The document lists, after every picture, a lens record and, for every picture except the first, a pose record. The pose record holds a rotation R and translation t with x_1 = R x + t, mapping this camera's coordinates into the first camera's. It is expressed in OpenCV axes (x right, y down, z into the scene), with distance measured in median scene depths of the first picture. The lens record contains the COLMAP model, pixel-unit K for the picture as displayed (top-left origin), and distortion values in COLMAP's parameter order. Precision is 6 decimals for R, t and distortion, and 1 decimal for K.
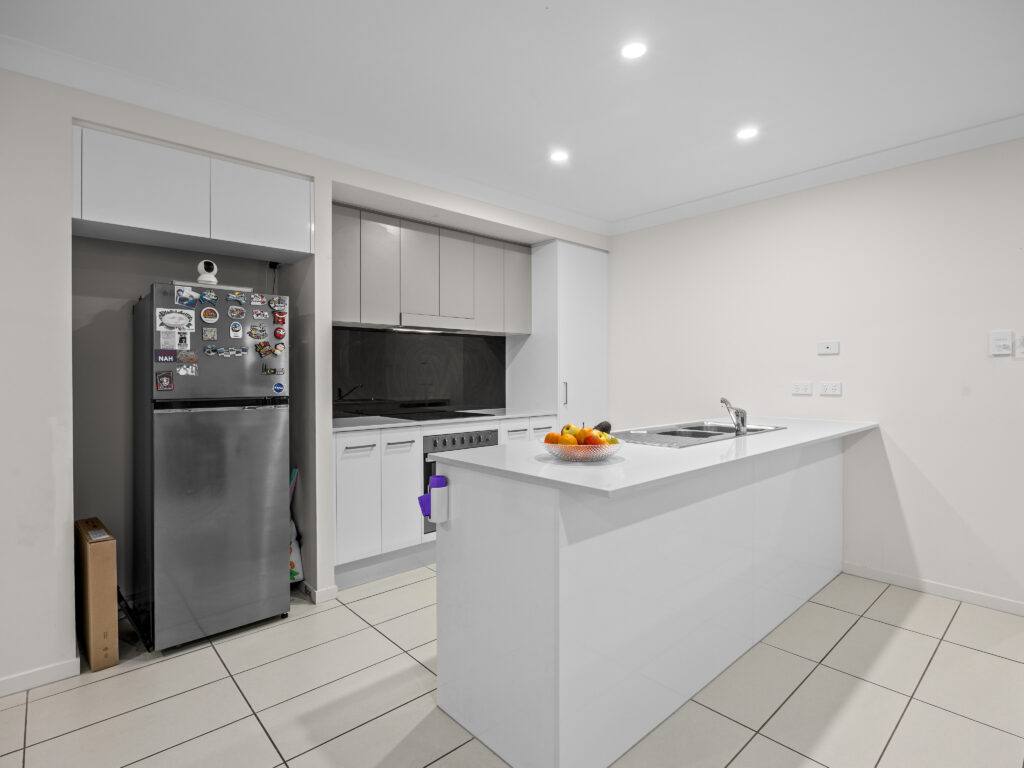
lens RADIAL K [[523.1, 0, 511.9], [0, 523.1, 379.9], [0, 0, 1]] dist [-0.007356, -0.000630]
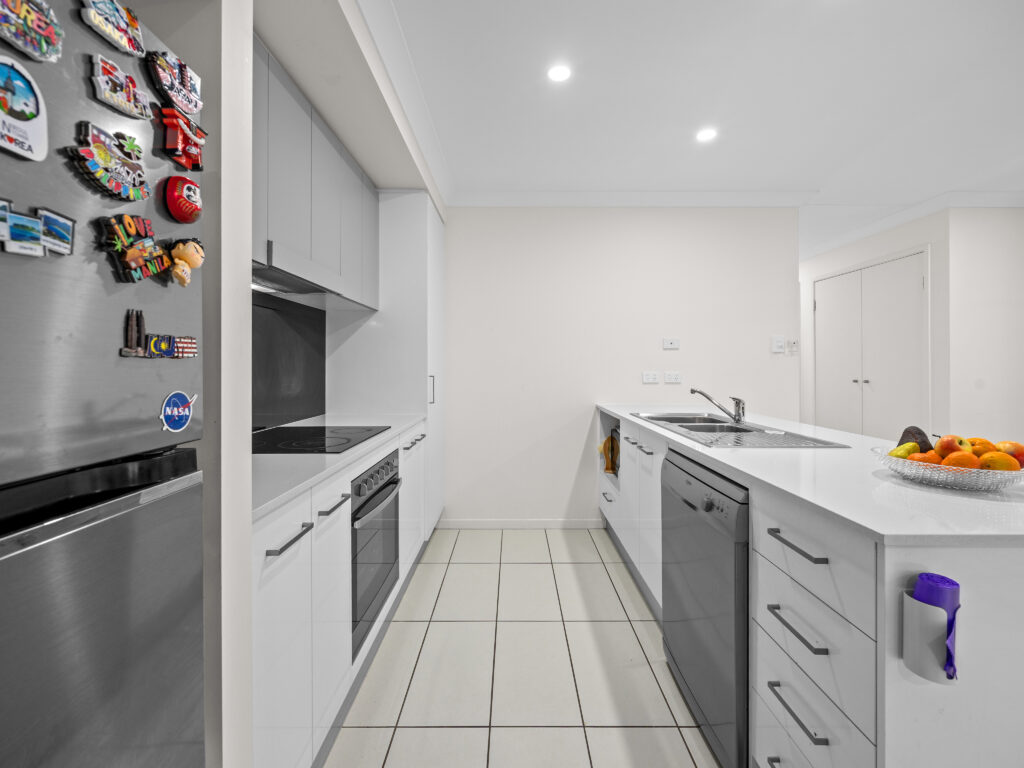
lens RADIAL K [[447.1, 0, 510.7], [0, 447.1, 373.9], [0, 0, 1]] dist [0.003367, 0.000254]
pose [[0.682732, -0.010695, 0.730591, -0.394773], [0.007336, 0.999943, 0.007782, -0.002804], [-0.730632, 0.000046, 0.682771, 0.576950]]
